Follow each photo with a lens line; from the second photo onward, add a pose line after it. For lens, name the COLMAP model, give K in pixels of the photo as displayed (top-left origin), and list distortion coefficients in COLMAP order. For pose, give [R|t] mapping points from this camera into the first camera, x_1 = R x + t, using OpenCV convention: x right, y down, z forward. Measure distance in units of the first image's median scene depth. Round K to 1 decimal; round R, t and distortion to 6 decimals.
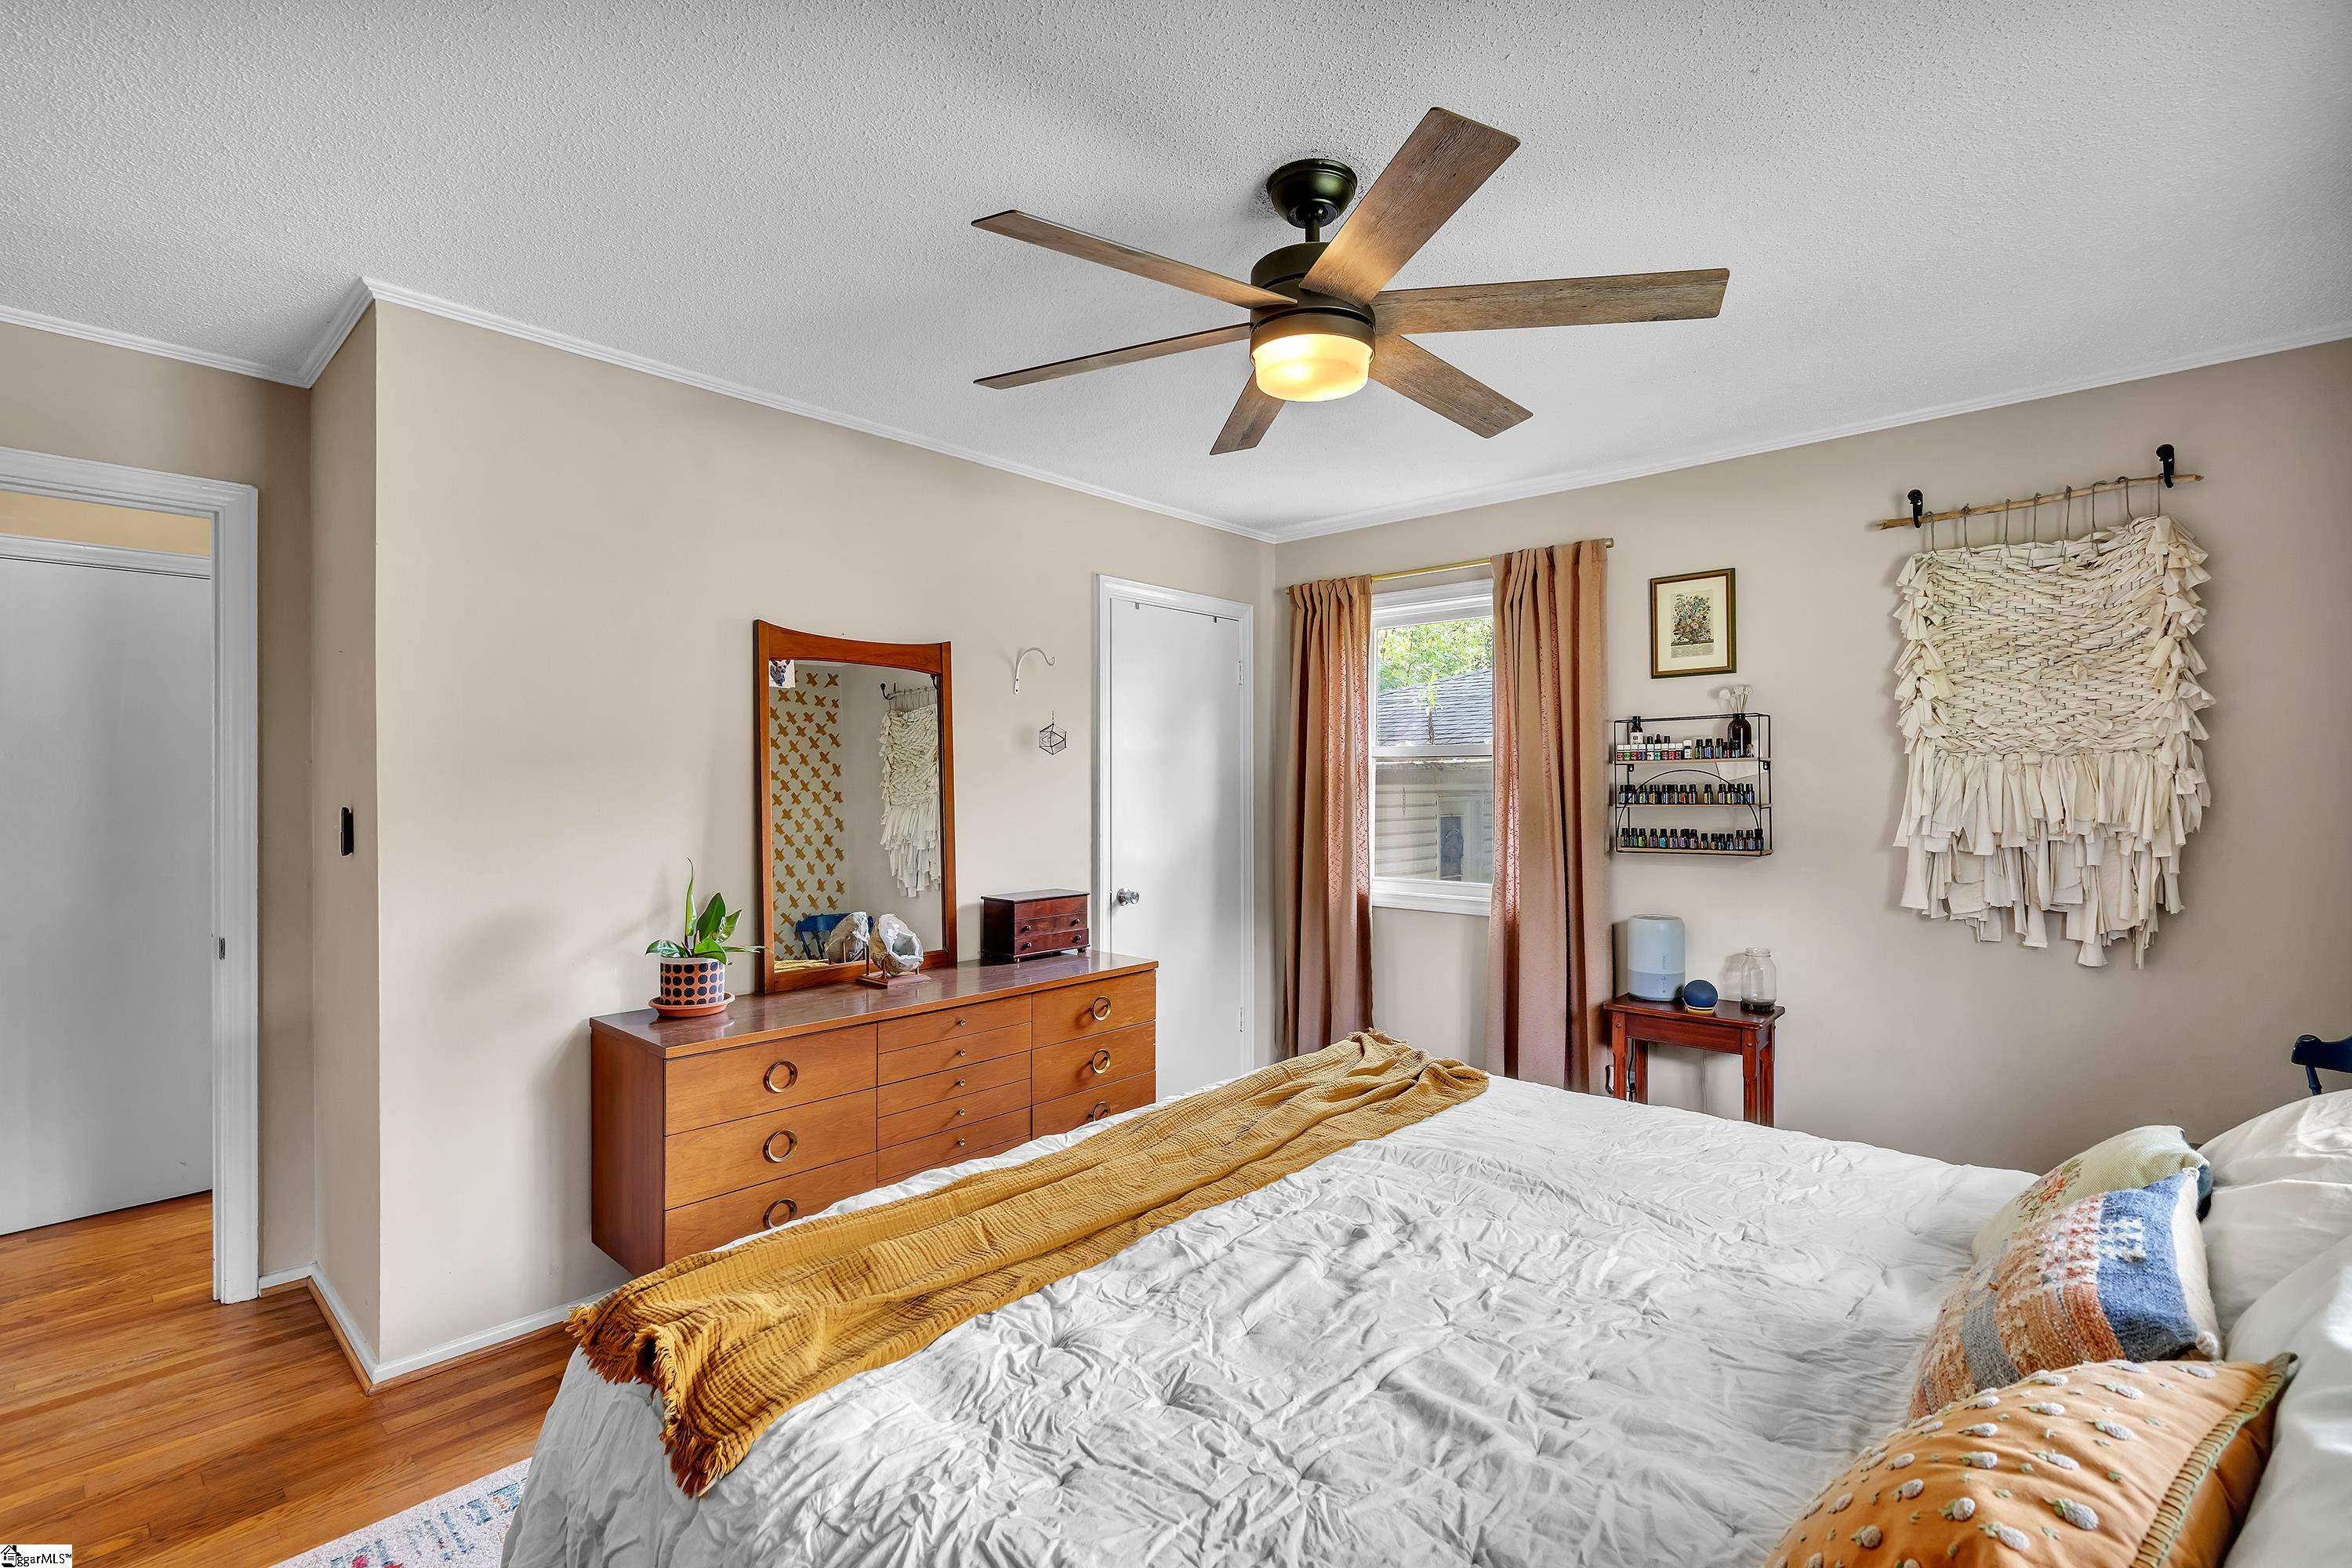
lens RADIAL K [[1067.9, 0, 1170.8], [0, 1067.9, 786.2], [0, 0, 1]] dist [-0.001039, 0.000767]
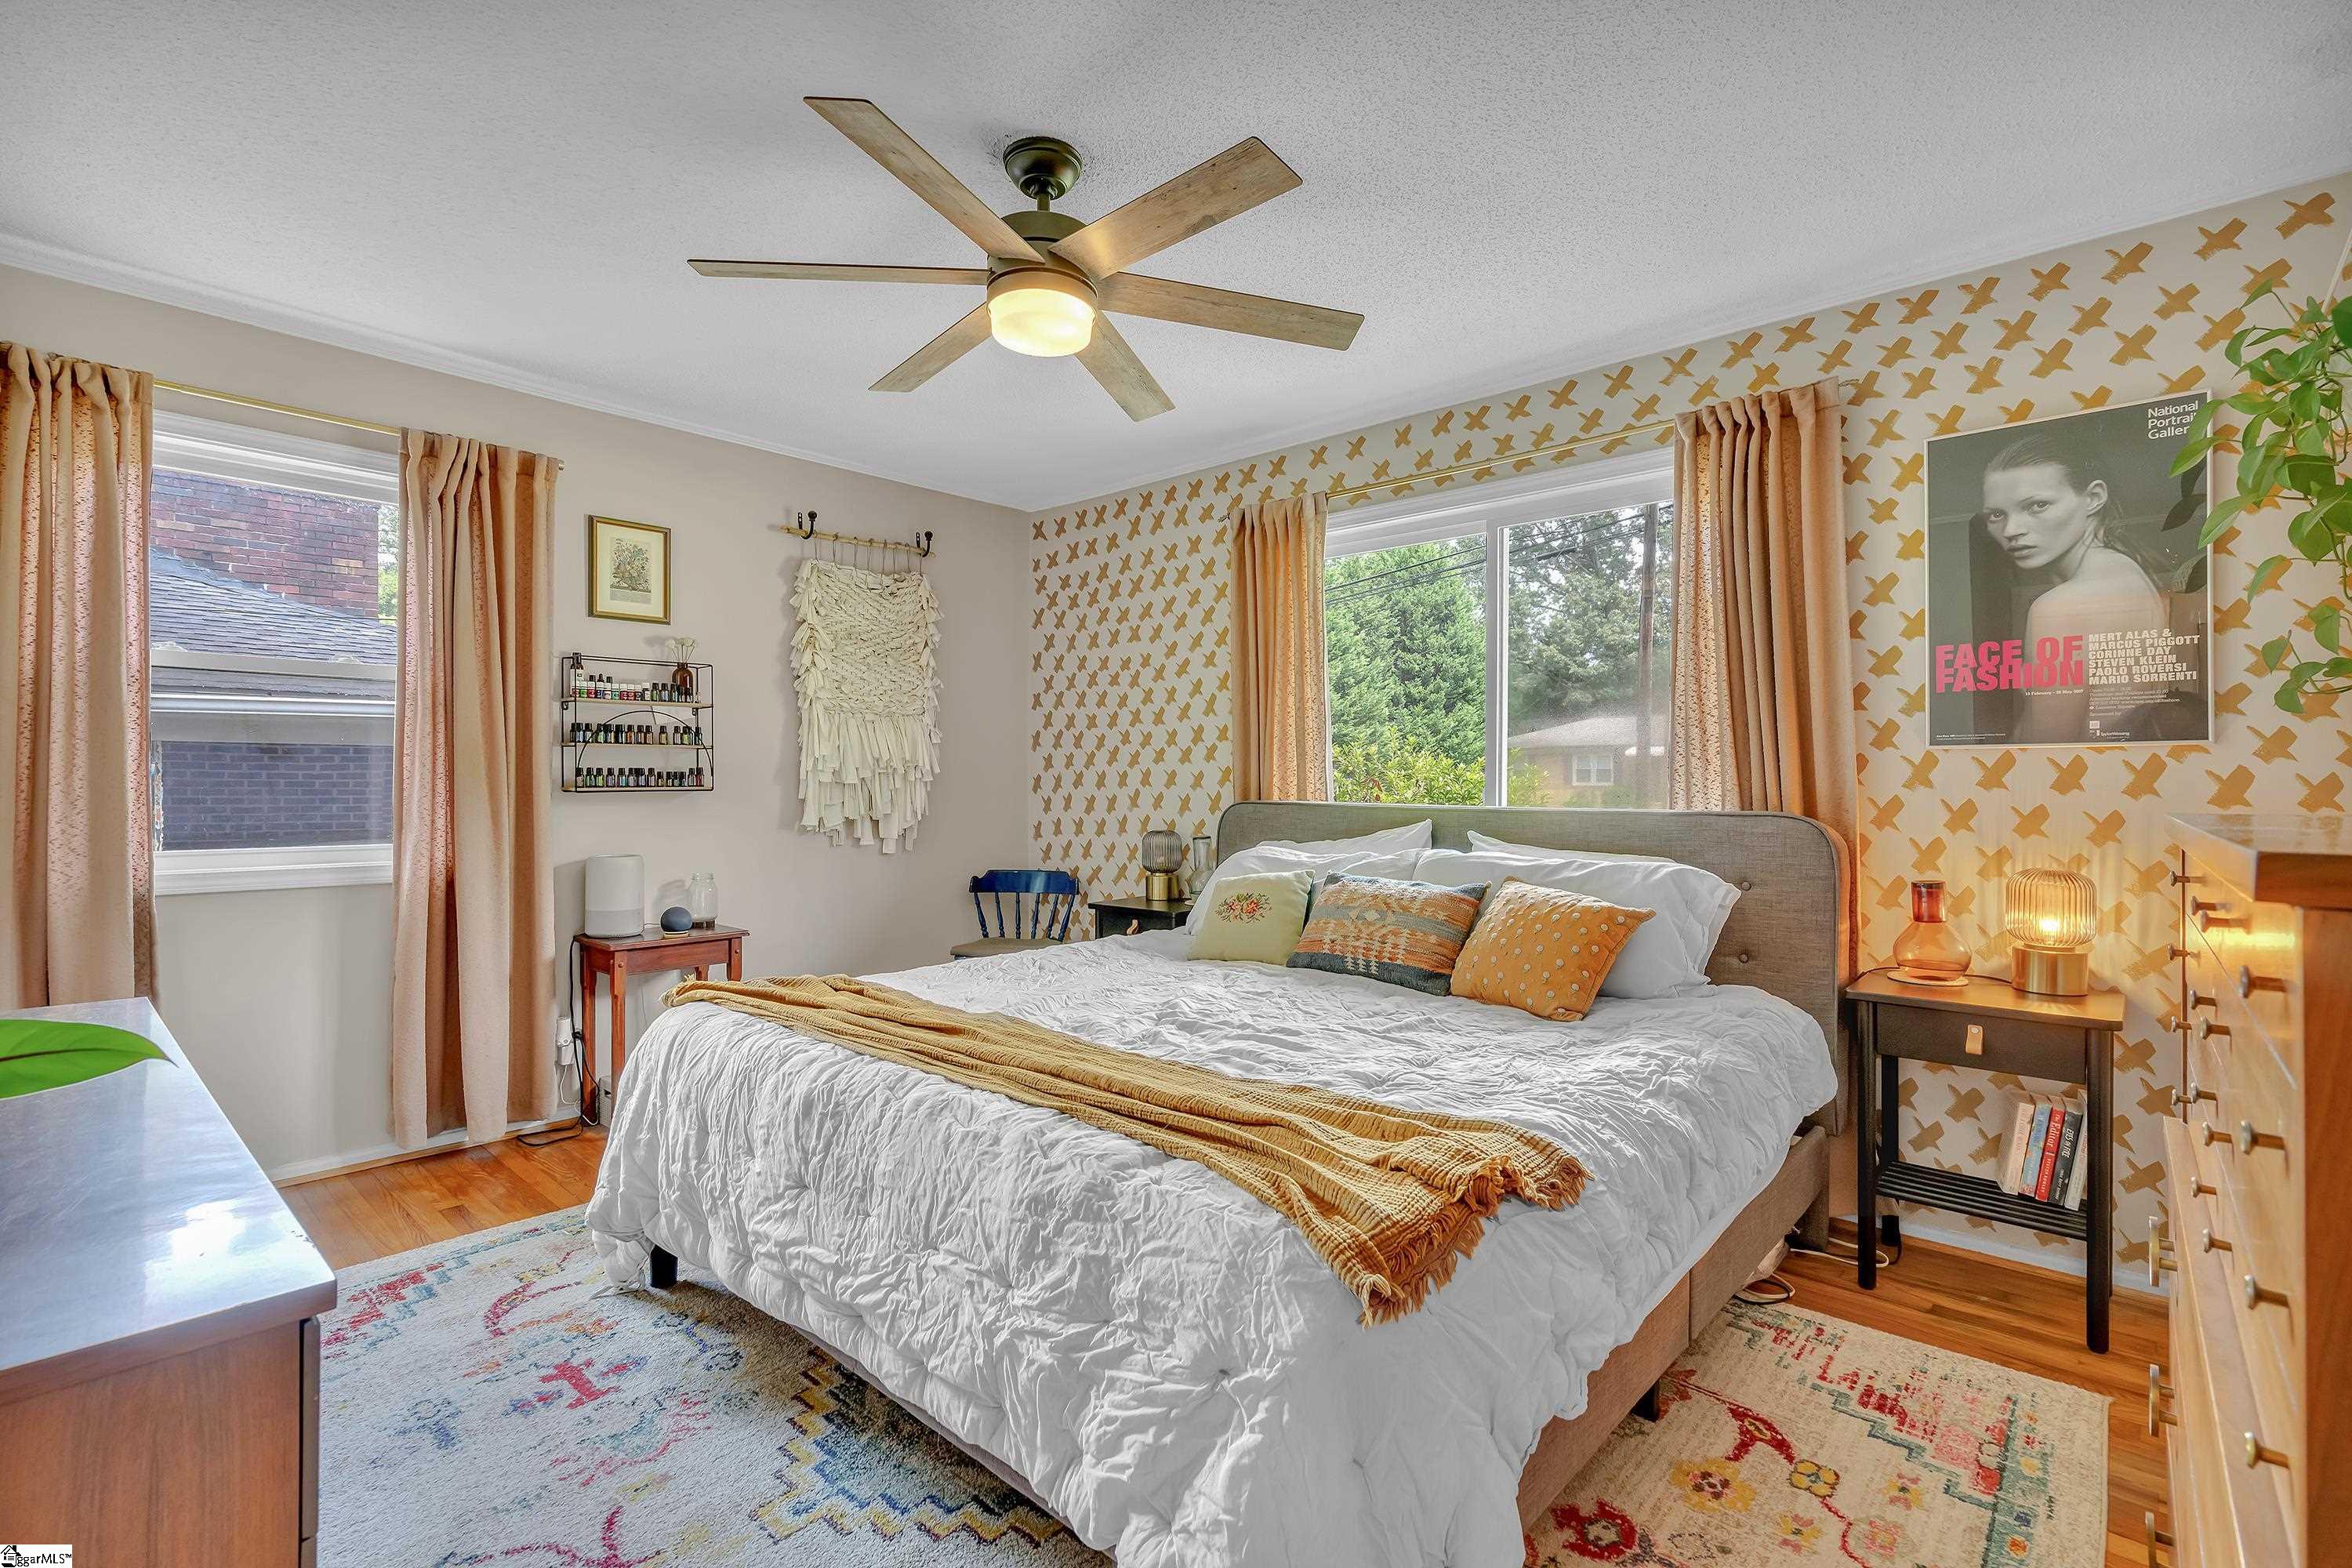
lens RADIAL K [[1067.9, 0, 1170.8], [0, 1067.9, 786.2], [0, 0, 1]] dist [-0.001039, 0.000767]
pose [[0.000257, -0.000530, 1.000000, -0.563422], [-0.003339, 0.999994, 0.000531, 0.056267], [-0.999994, -0.003339, 0.000255, 0.488346]]
